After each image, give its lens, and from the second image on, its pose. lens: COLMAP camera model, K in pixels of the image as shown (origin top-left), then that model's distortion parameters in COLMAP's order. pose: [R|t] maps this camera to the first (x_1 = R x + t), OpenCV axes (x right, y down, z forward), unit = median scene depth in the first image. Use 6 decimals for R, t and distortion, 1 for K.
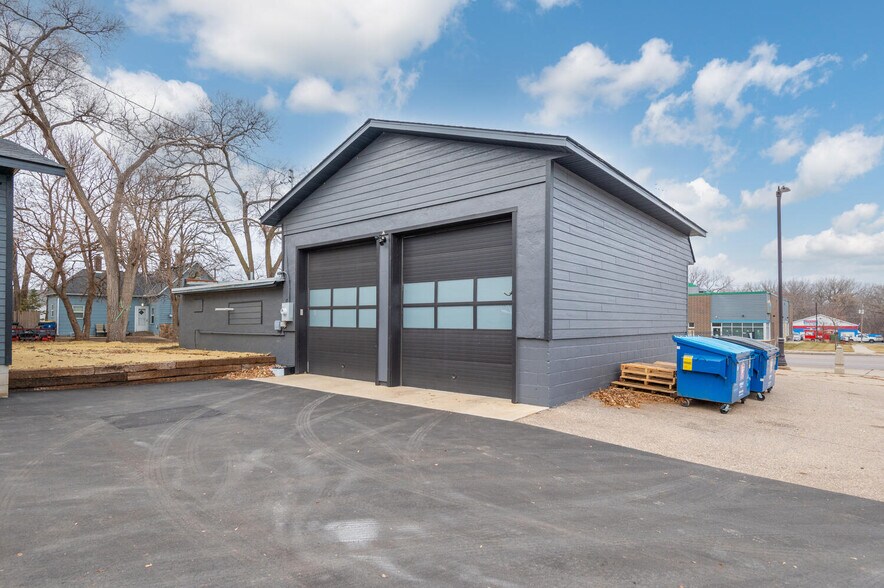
lens RADIAL K [[475.2, 0, 442.0], [0, 475.2, 294.0], [0, 0, 1]] dist [-0.001755, -0.002017]
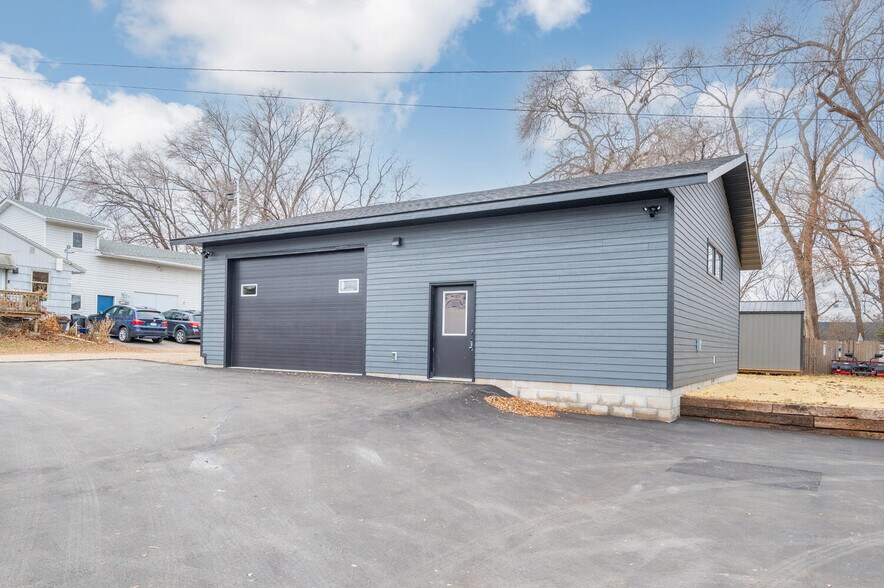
lens RADIAL K [[593.9, 0, 439.9], [0, 593.9, 340.0], [0, 0, 1]] dist [0.003741, -0.001342]
pose [[0.129563, -0.003401, -0.991565, 0.381354], [0.033406, 0.999441, 0.000937, 0.045113], [0.991008, -0.033245, 0.129604, 0.561592]]
